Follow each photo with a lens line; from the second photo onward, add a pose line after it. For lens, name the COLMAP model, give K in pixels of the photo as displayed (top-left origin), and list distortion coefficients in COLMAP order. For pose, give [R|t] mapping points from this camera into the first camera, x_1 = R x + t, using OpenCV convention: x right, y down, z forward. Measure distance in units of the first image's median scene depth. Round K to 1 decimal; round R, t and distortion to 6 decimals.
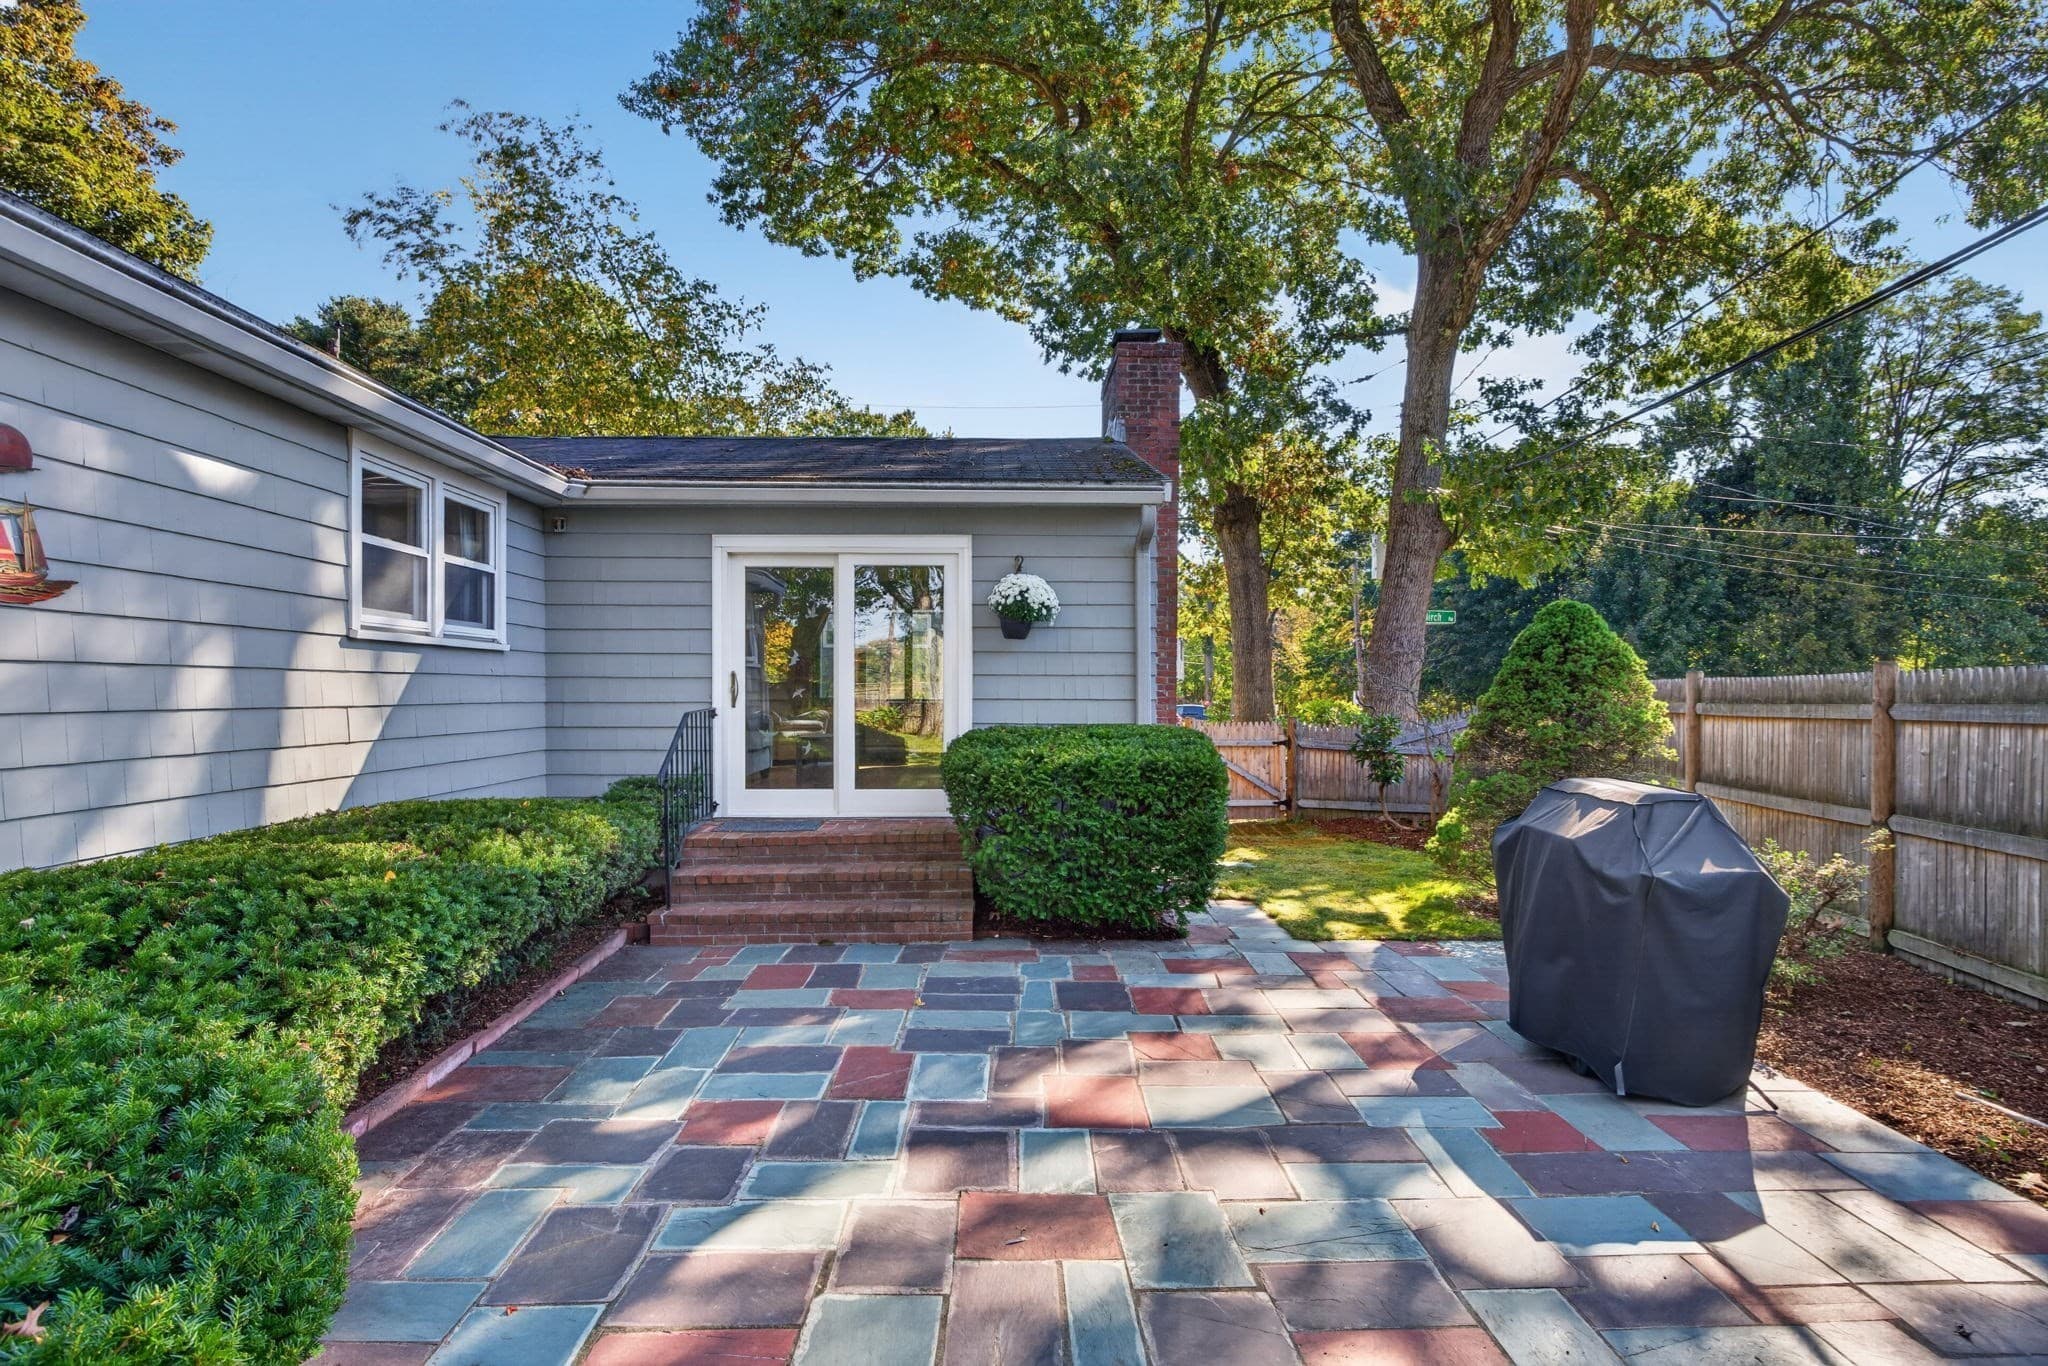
lens RADIAL K [[995.0, 0, 1024.0], [0, 995.0, 683.0], [0, 0, 1]] dist [-0.000782, -0.000100]
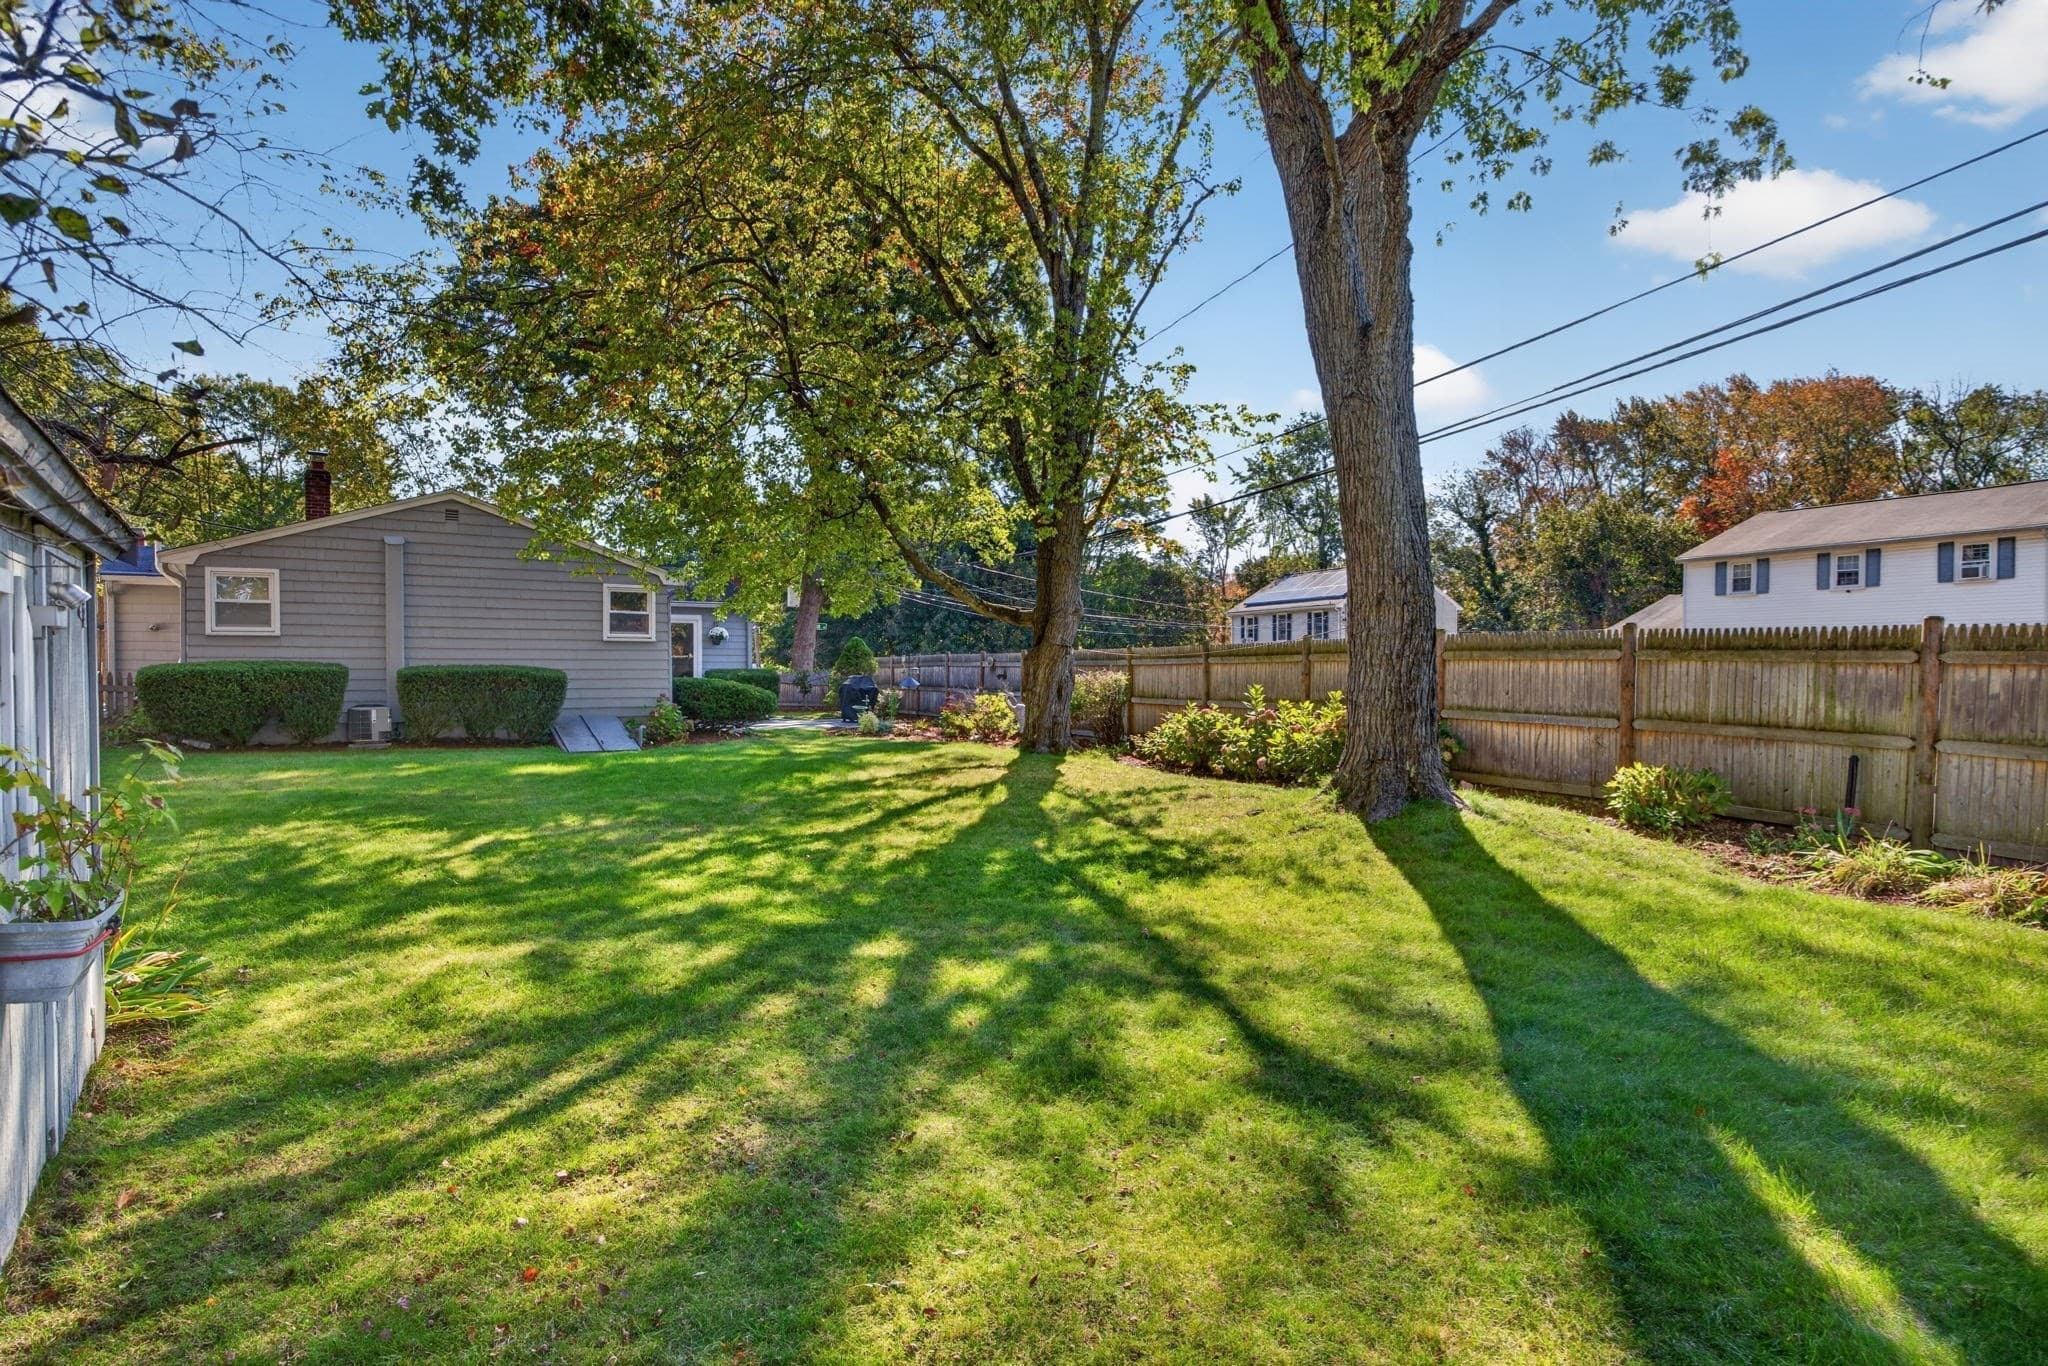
lens RADIAL K [[1067.9, 0, 1024.0], [0, 1067.9, 683.0], [0, 0, 1]] dist [-0.040115, 0.000204]
pose [[0.824253, -0.007300, 0.566174, -1.073297], [-0.004624, 0.999797, 0.019622, 0.011265], [-0.566202, -0.018791, 0.824052, -2.359697]]
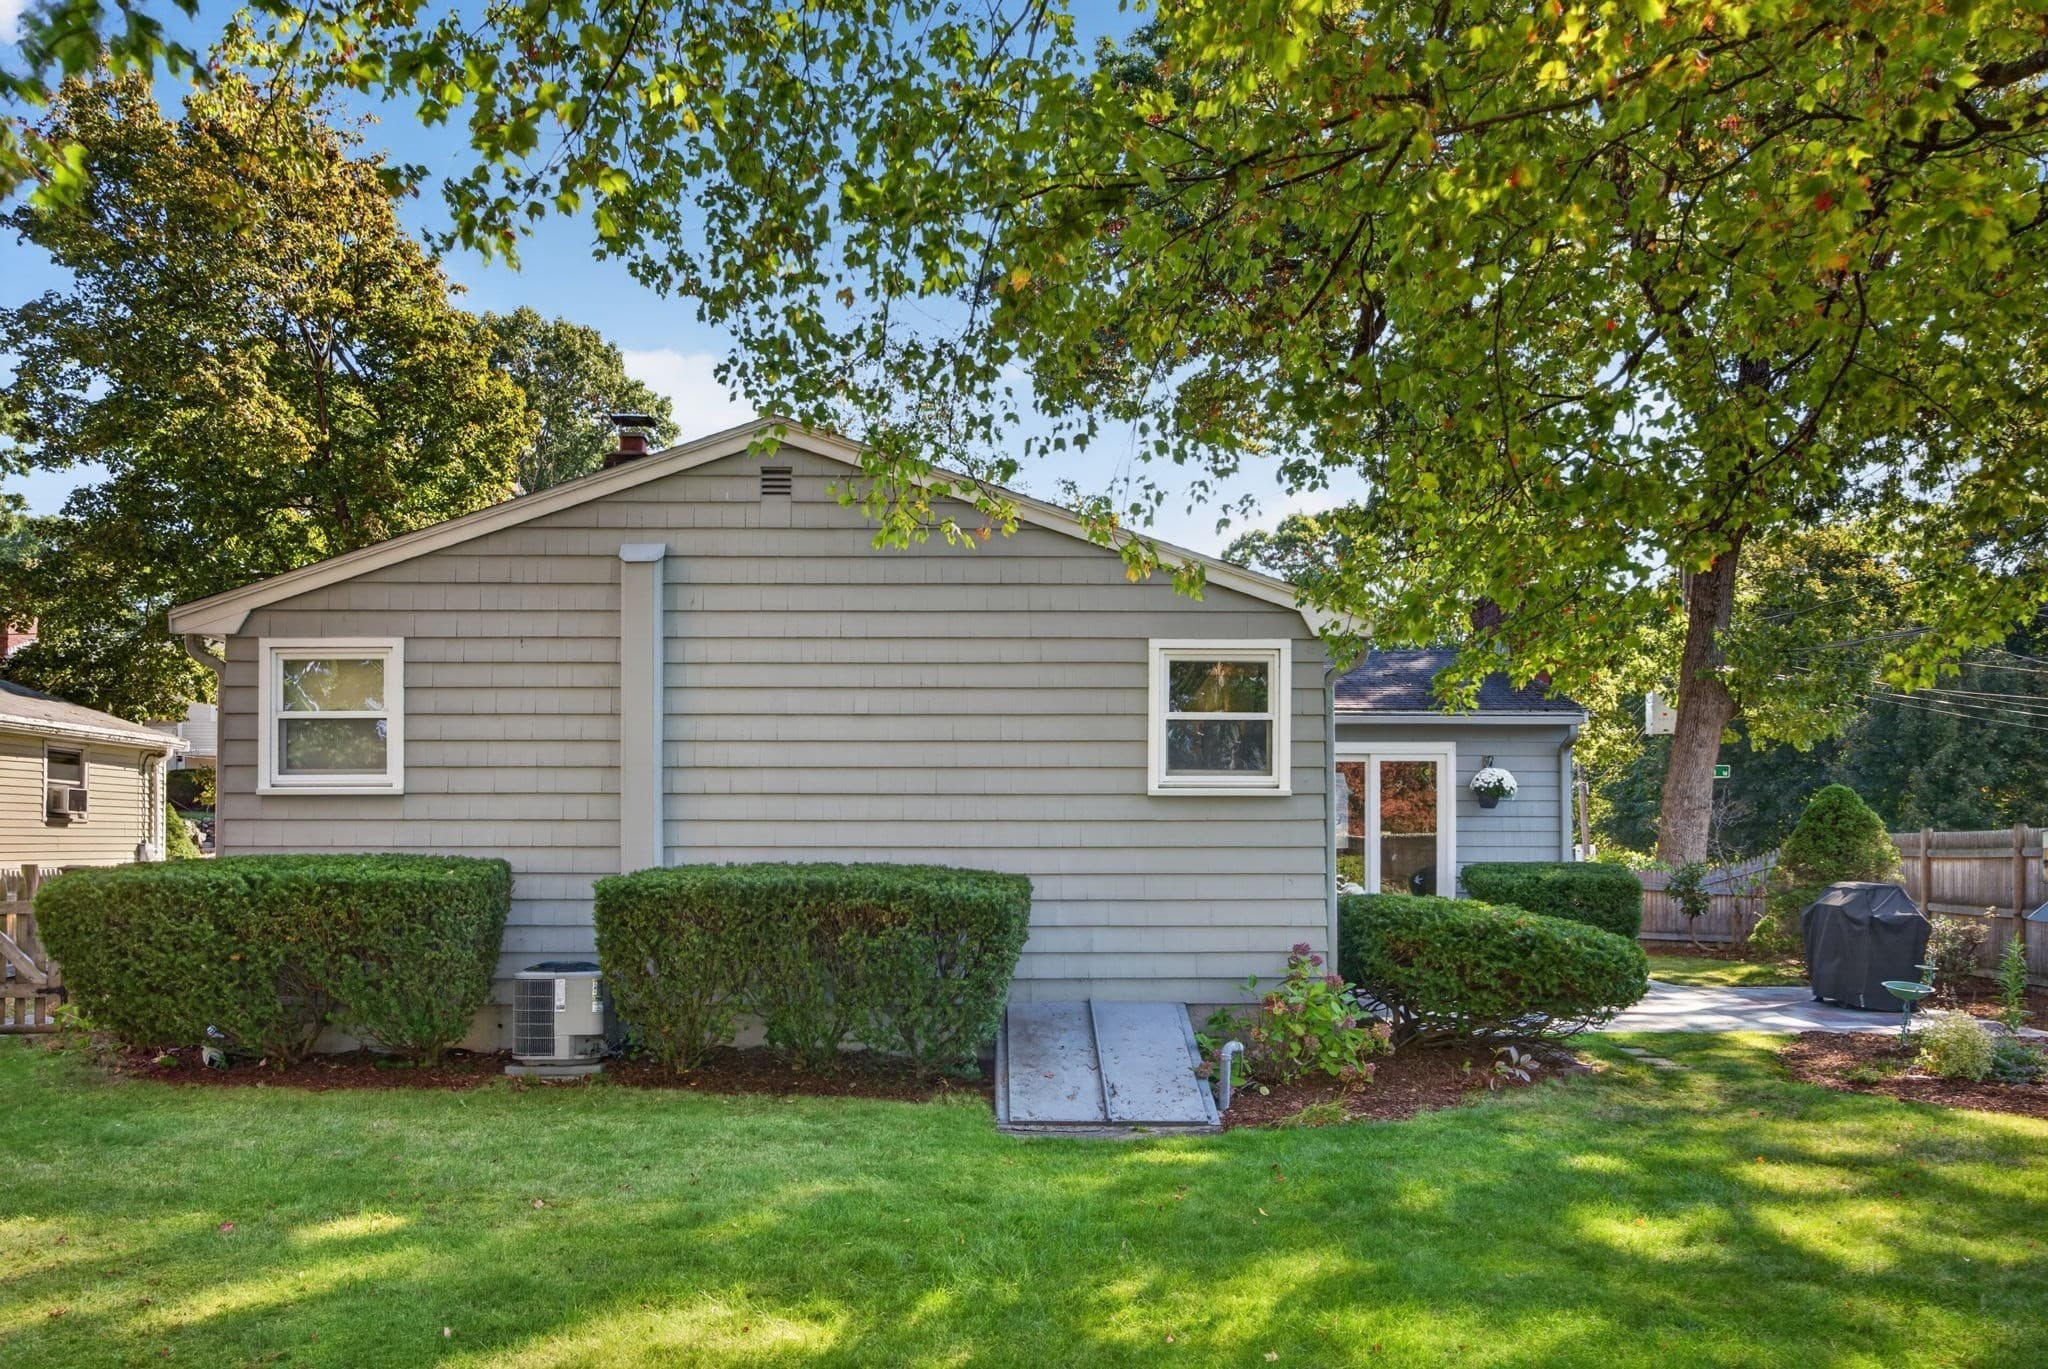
lens RADIAL K [[1498.4, 0, 1017.5], [0, 1498.4, 839.4], [0, 0, 1]] dist [-0.001087, -0.000226]
pose [[0.999996, -0.000642, -0.002586, -0.641723], [0.000644, 1.000000, 0.000590, 0.003228], [0.002586, -0.000591, 0.999996, -1.183129]]
